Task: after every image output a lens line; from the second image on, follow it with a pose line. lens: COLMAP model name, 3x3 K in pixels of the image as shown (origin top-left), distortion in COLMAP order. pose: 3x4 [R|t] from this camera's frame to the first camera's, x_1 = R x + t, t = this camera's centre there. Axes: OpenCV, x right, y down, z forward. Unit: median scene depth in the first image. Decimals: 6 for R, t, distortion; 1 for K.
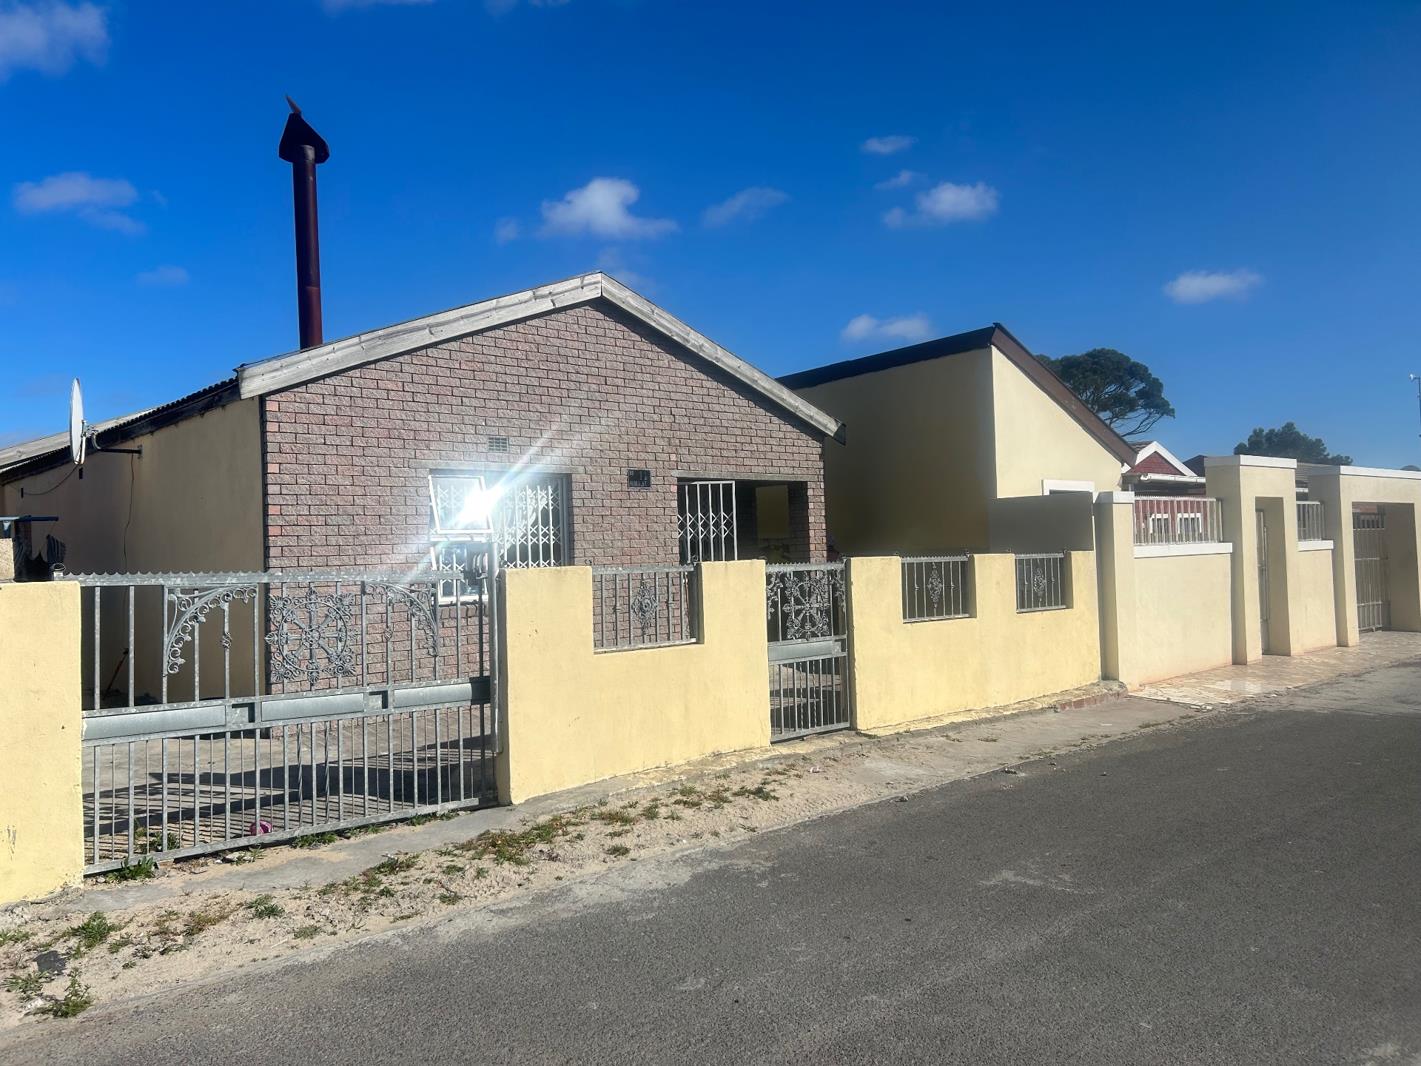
lens RADIAL K [[1050.0, 0, 715.0], [0, 1050.0, 534.0], [0, 0, 1]] dist [-0.008990, -0.005011]
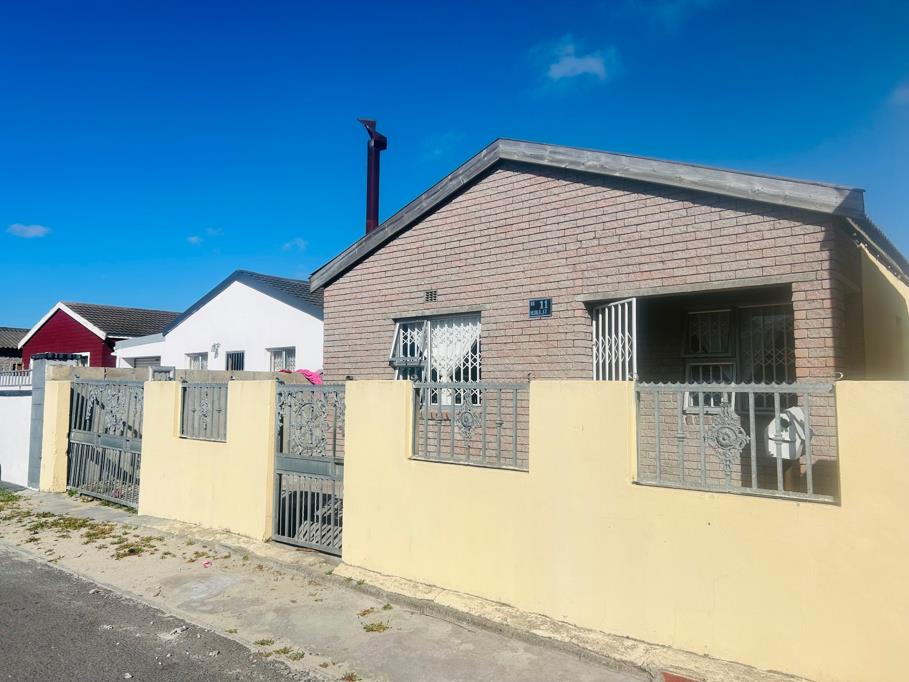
lens RADIAL K [[671.7, 0, 455.4], [0, 671.7, 333.1], [0, 0, 1]] dist [-0.008990, -0.005011]
pose [[0.126688, -0.044768, -0.990932, 0.628984], [0.013389, 0.998967, -0.043419, 0.002902], [0.991852, -0.007766, 0.127157, 0.851755]]
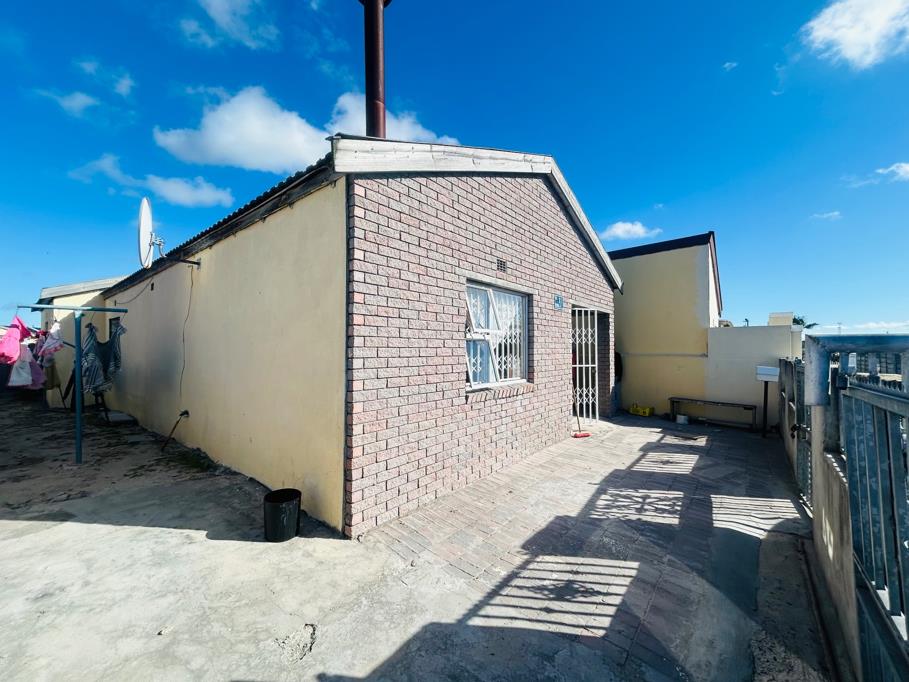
lens RADIAL K [[370.3, 0, 454.5], [0, 370.3, 343.0], [0, 0, 1]] dist [-0.002222, 0.000232]
pose [[0.991389, 0.034725, 0.126260, -0.292207], [-0.034304, 0.999396, -0.005509, 0.013320], [-0.126376, 0.001130, 0.991982, 0.508731]]
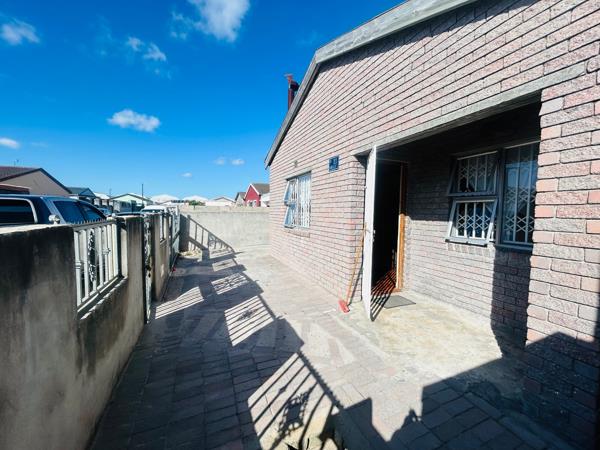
lens RADIAL K [[242.1, 0, 299.5], [0, 242.1, 225.8], [0, 0, 1]] dist [-0.001919, 0.000799]
pose [[-0.353267, 0.092111, -0.930977, 0.306546], [0.024103, 0.995707, 0.089369, 0.006974], [0.935212, 0.009132, -0.353971, 1.119455]]
